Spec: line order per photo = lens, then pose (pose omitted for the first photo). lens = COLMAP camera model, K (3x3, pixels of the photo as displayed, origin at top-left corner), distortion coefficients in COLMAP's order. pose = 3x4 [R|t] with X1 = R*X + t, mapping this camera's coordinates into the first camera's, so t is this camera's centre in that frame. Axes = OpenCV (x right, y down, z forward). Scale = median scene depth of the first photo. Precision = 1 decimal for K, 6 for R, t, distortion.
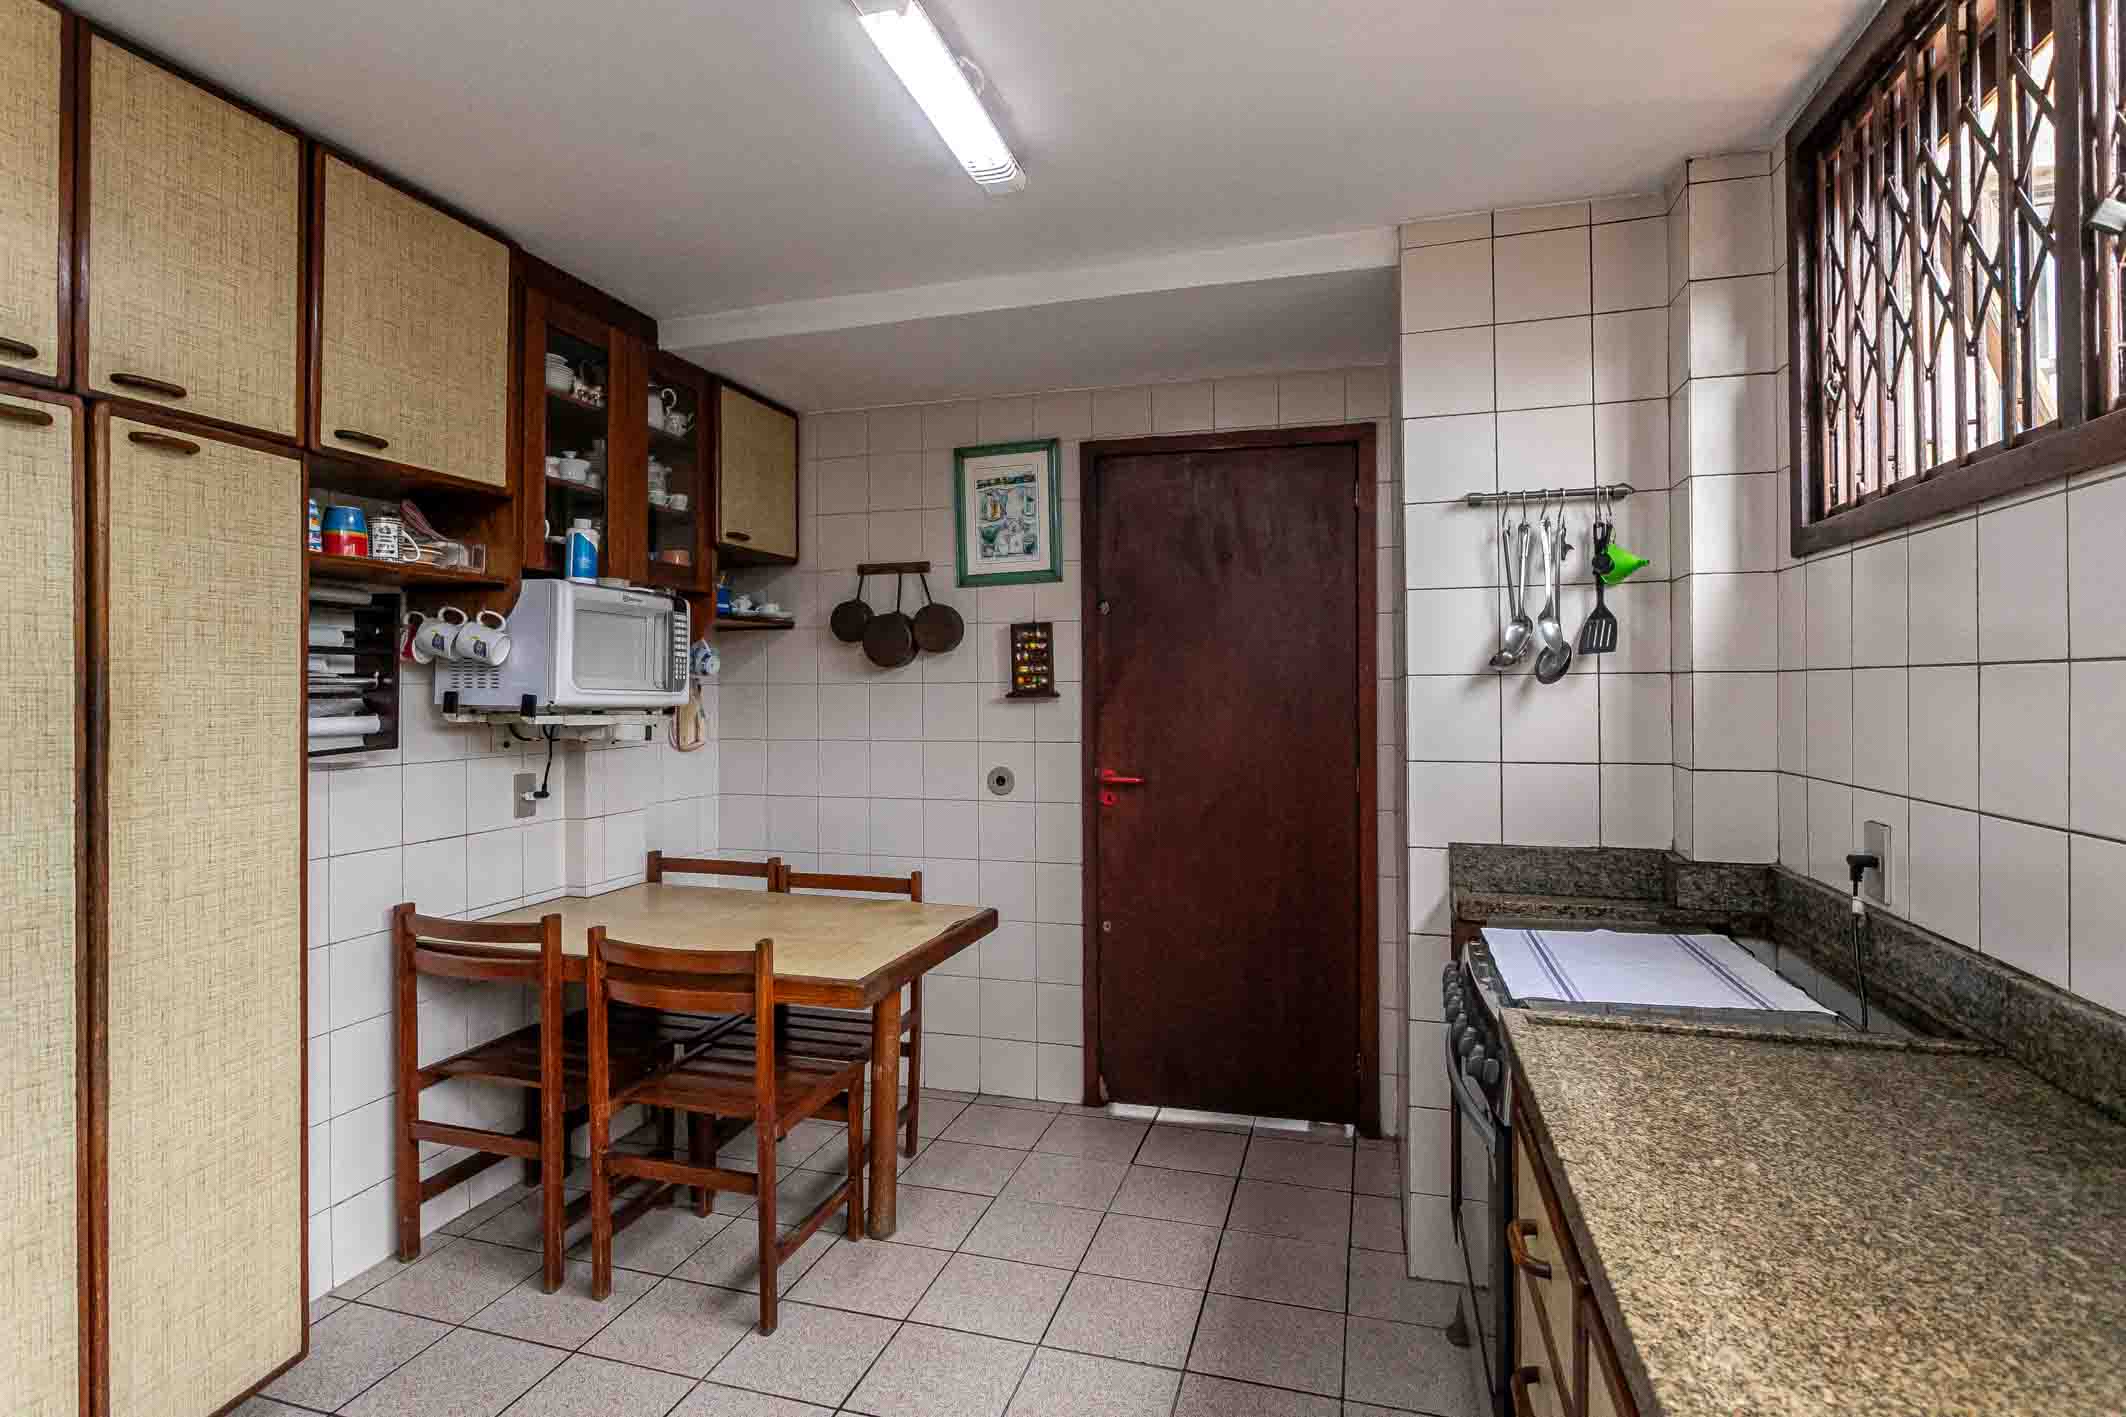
lens RADIAL K [[1112.5, 0, 1056.6], [0, 1112.5, 677.3], [0, 0, 1]] dist [-0.007542, 0.003139]
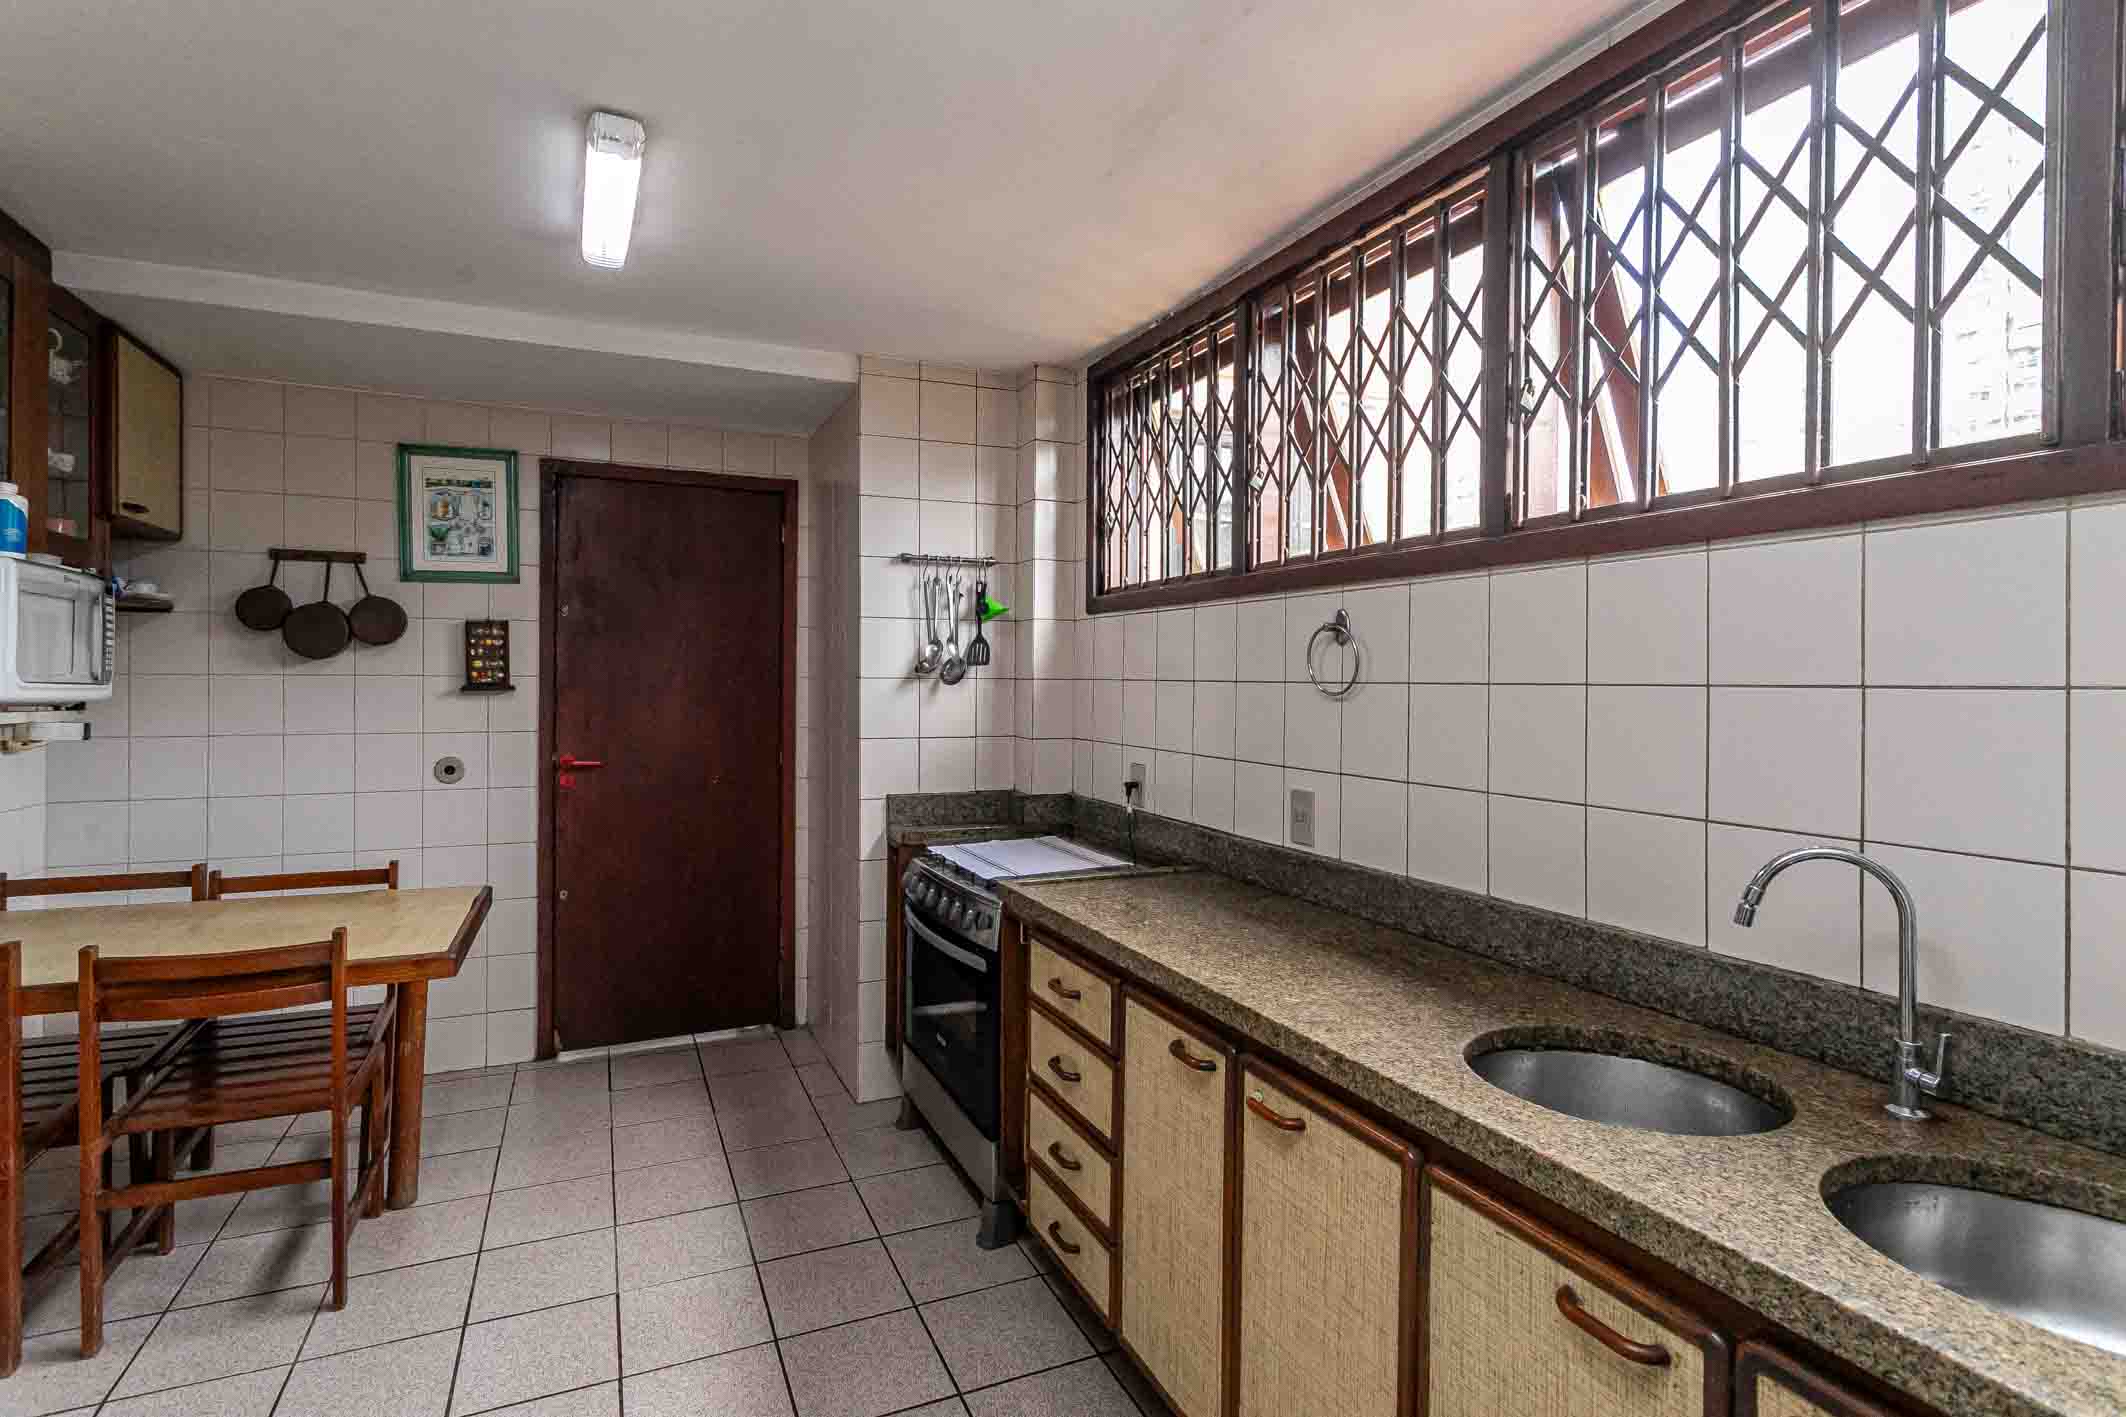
lens RADIAL K [[1005.1, 0, 1080.6], [0, 1005.1, 675.6], [0, 0, 1]] dist [0.000977, 0.001251]
pose [[0.739687, 0.014375, 0.672797, -0.289376], [-0.020368, 0.999792, 0.001032, -0.010206], [-0.672642, -0.014467, 0.739826, -0.111080]]
